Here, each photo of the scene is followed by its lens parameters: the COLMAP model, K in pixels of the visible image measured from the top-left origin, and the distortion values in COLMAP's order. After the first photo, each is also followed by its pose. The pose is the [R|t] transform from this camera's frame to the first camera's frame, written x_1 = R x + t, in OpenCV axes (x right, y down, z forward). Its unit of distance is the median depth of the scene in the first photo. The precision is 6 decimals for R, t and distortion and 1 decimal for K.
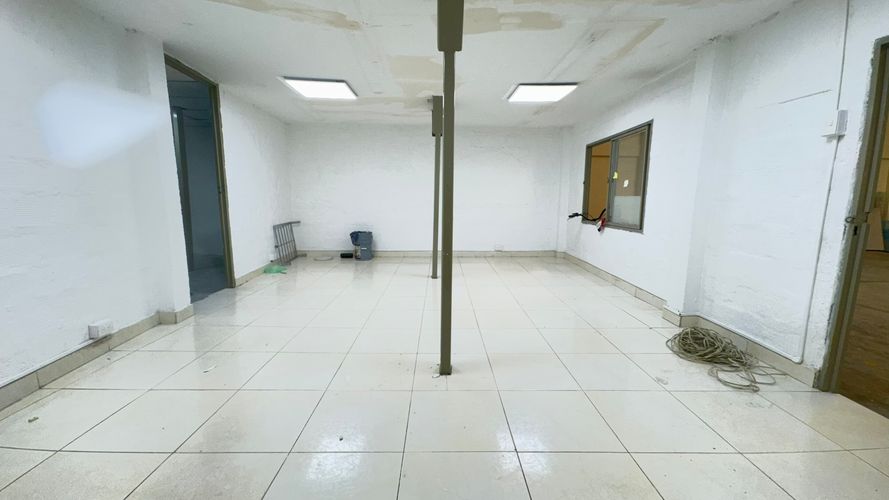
lens RADIAL K [[353.4, 0, 444.5], [0, 353.4, 247.2], [0, 0, 1]] dist [-0.004109, 0.000623]
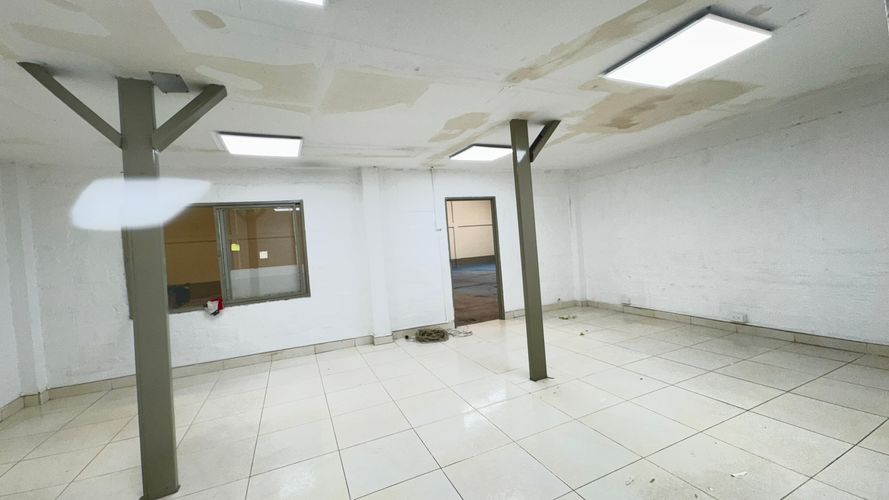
lens RADIAL K [[353.4, 0, 445.6], [0, 353.4, 246.3], [0, 0, 1]] dist [-0.004109, 0.000623]
pose [[-0.405733, 0.022341, 0.913718, -0.647590], [0.207215, 0.975919, 0.068152, -0.180204], [-0.890192, 0.216988, -0.400592, 1.020123]]
